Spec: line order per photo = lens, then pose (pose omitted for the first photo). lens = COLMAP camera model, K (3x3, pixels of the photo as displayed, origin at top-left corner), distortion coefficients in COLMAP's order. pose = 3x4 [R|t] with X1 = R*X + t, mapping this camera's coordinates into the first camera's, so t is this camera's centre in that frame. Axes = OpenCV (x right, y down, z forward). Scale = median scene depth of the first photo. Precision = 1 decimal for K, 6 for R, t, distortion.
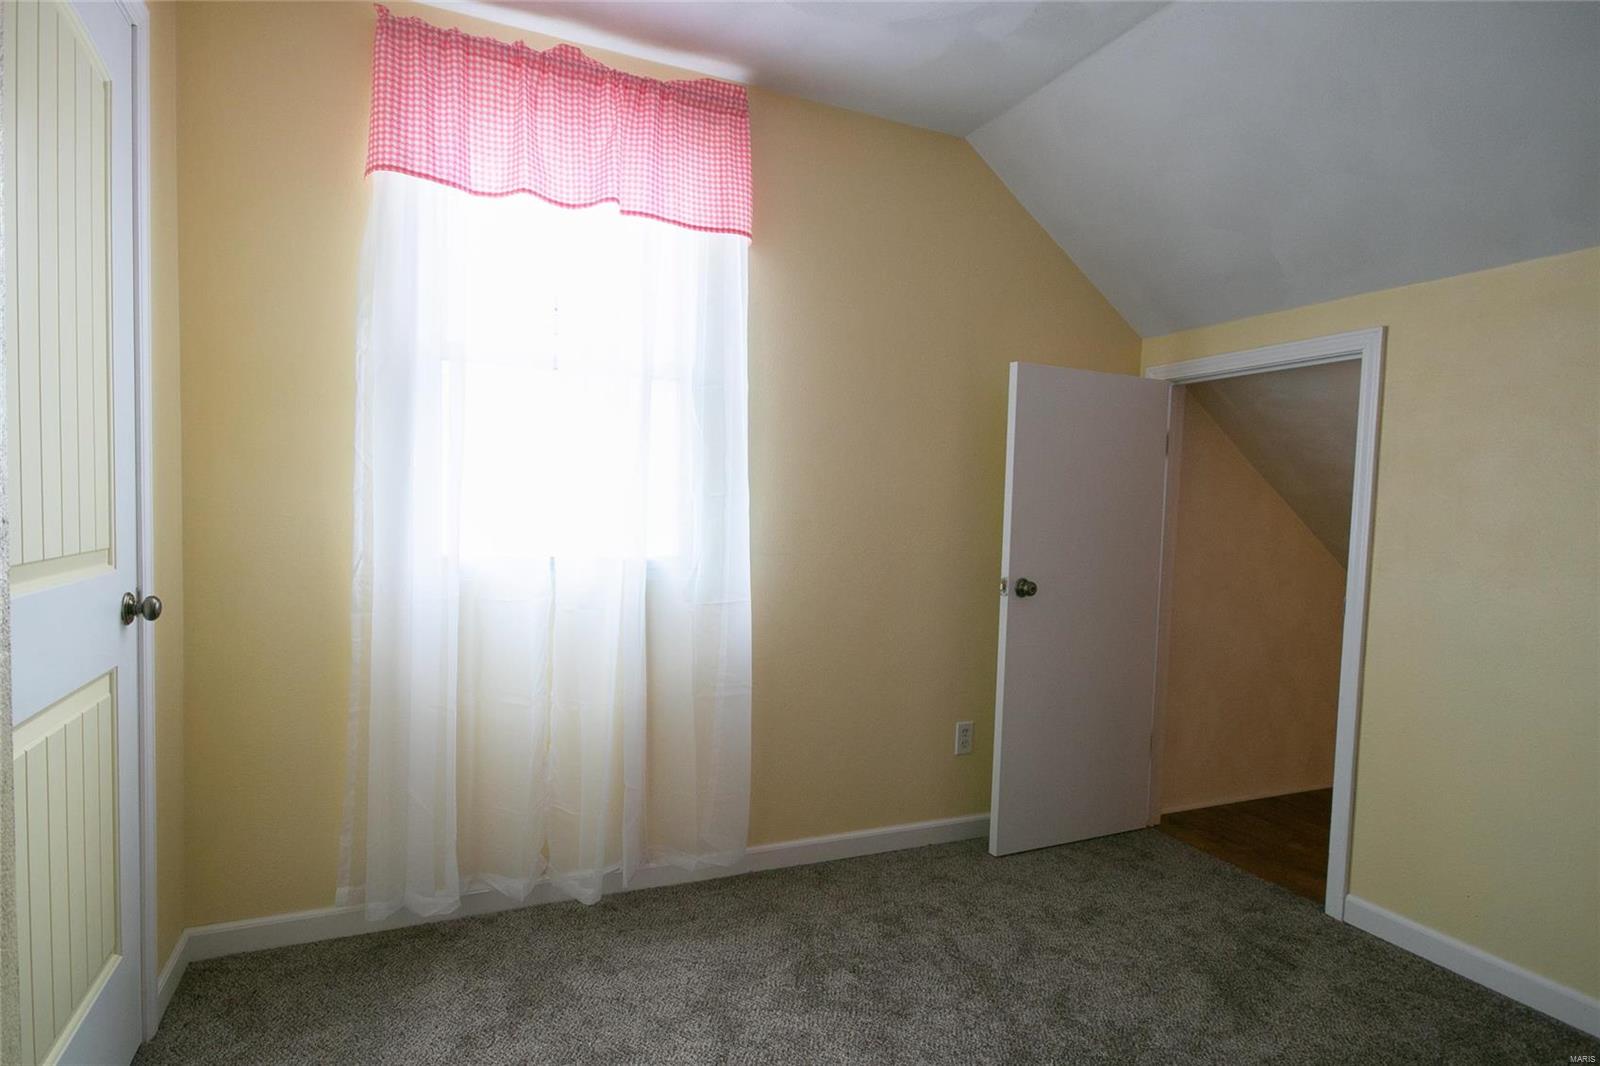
lens RADIAL K [[816.2, 0, 777.4], [0, 816.2, 554.1], [0, 0, 1]] dist [0.014057, -0.006687]
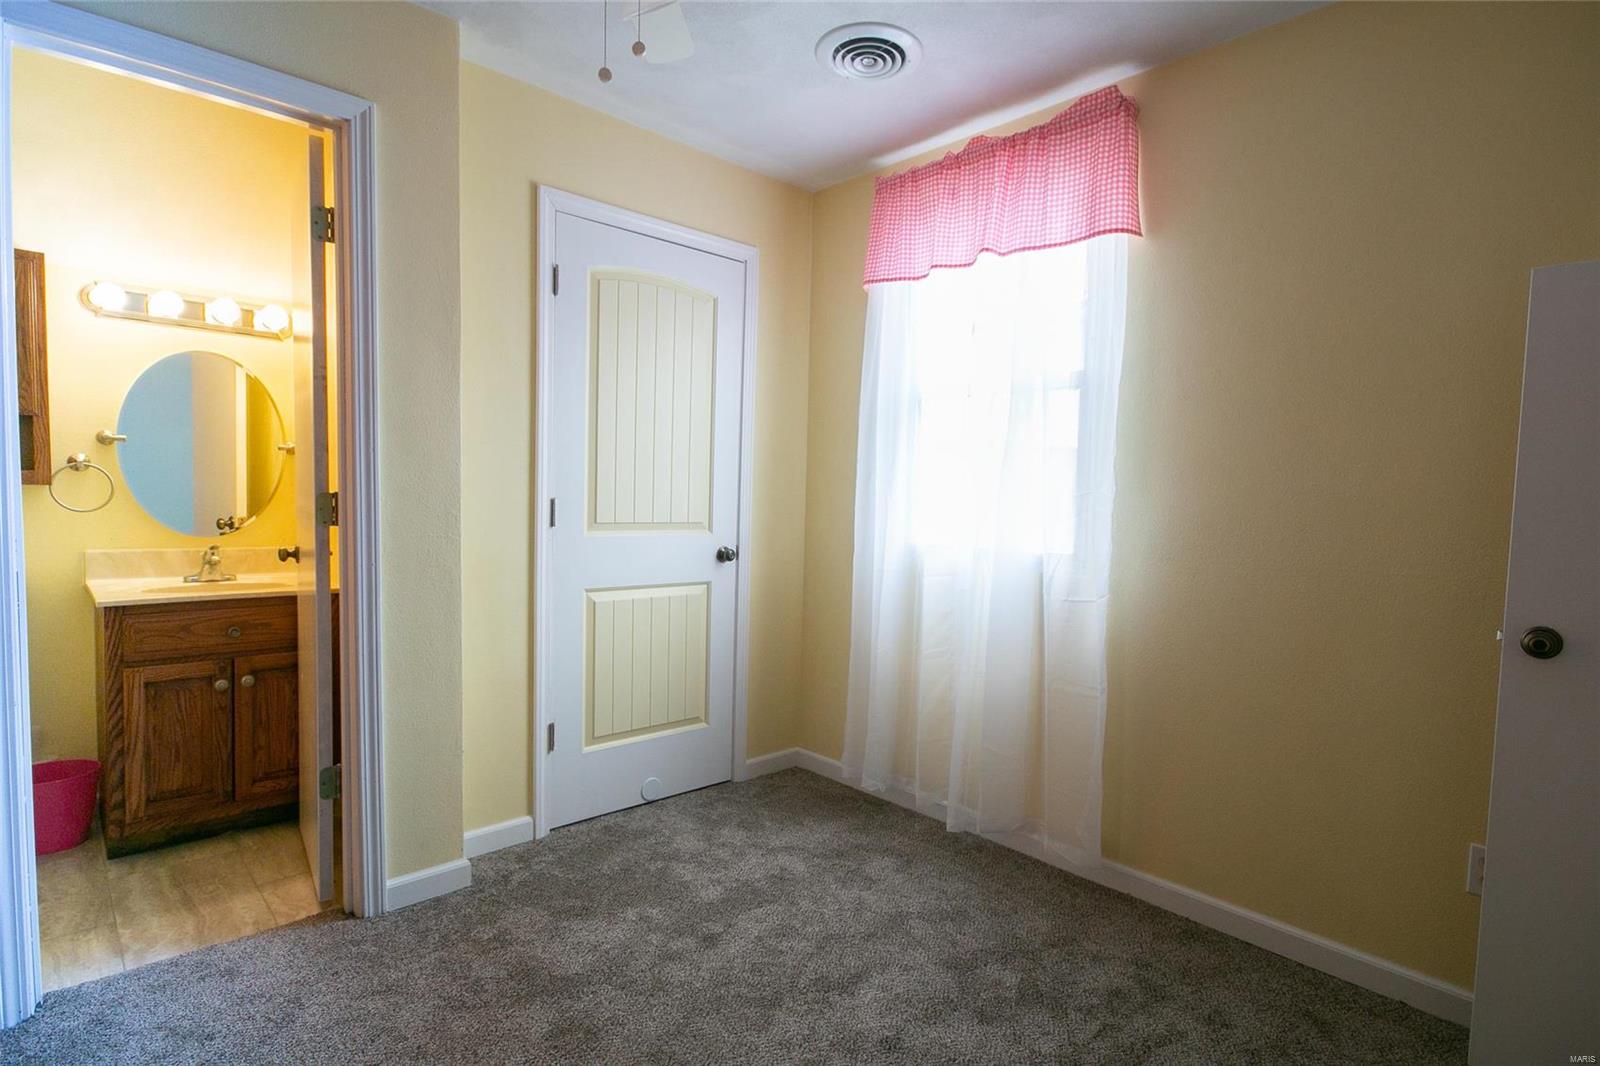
lens RADIAL K [[817.7, 0, 815.4], [0, 817.7, 536.4], [0, 0, 1]] dist [0.005553, -0.000220]
pose [[0.350693, 0.030109, -0.936006, 0.839346], [-0.069085, 0.997592, 0.006206, -0.003095], [0.933939, 0.062487, 0.351928, 0.365980]]
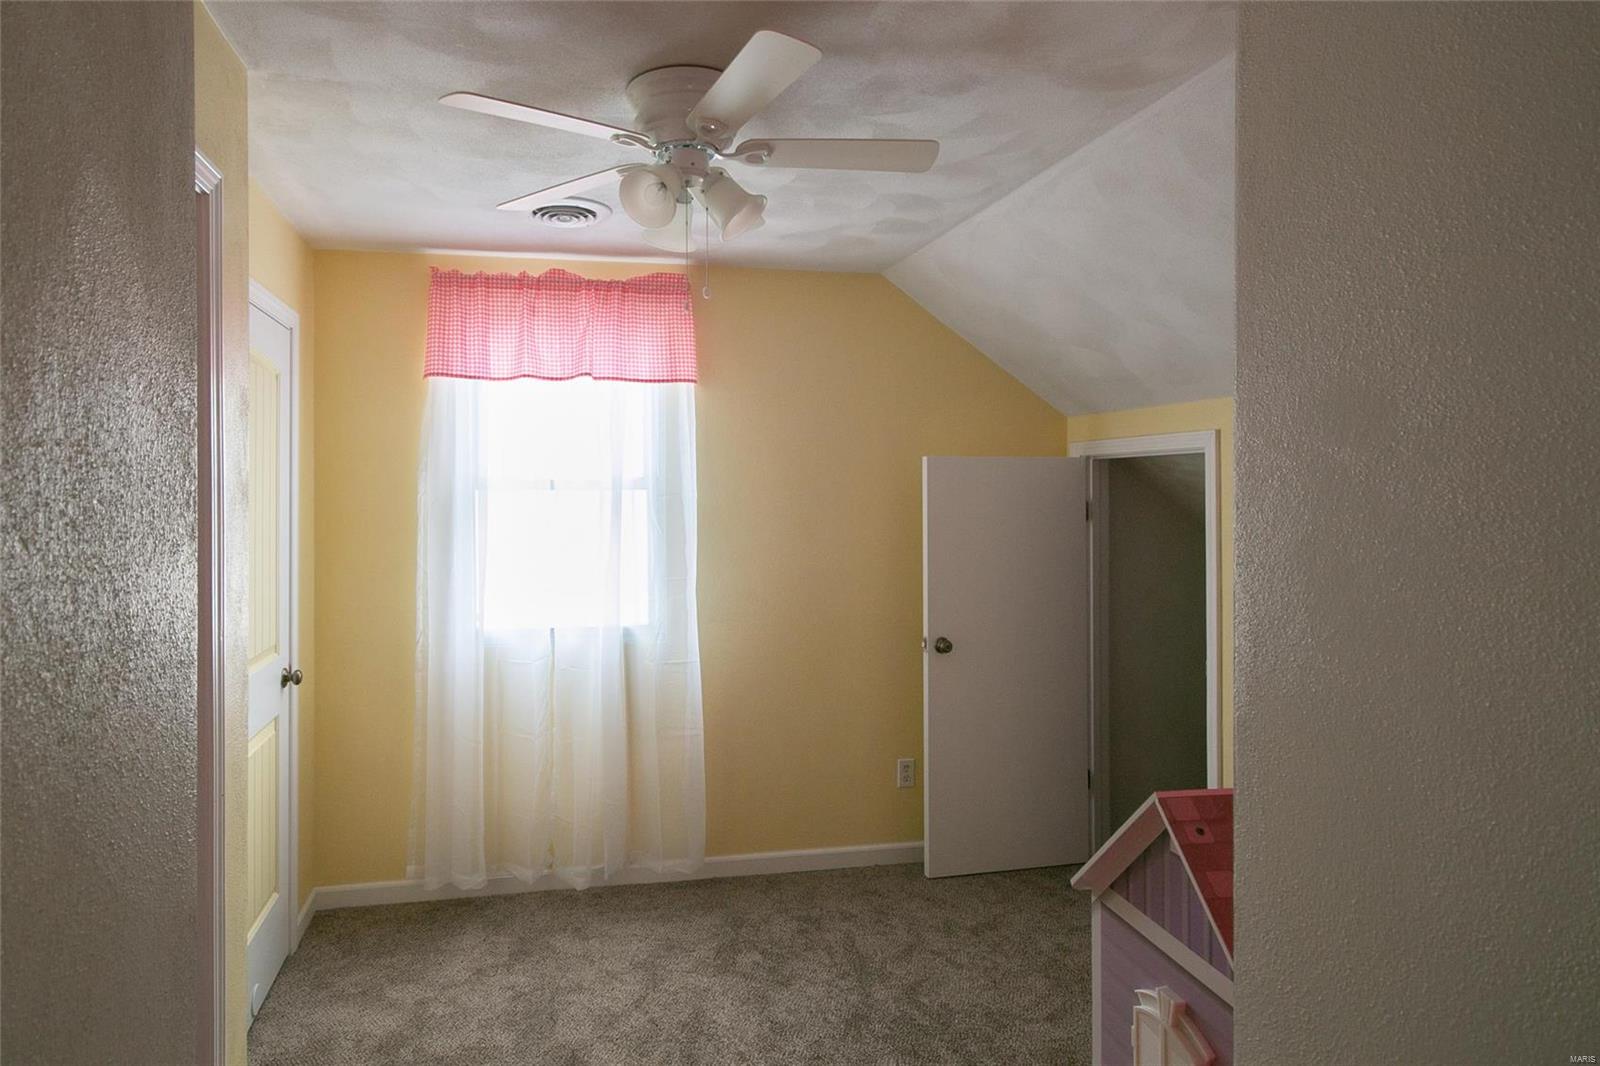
lens RADIAL K [[900.8, 0, 704.0], [0, 900.8, 496.3], [0, 0, 1]] dist [0.001769, 0.005079]
pose [[0.974867, -0.033684, -0.220225, 0.322464], [0.019952, 0.997732, -0.064289, -0.119886], [0.221891, 0.058279, 0.973328, -0.435340]]
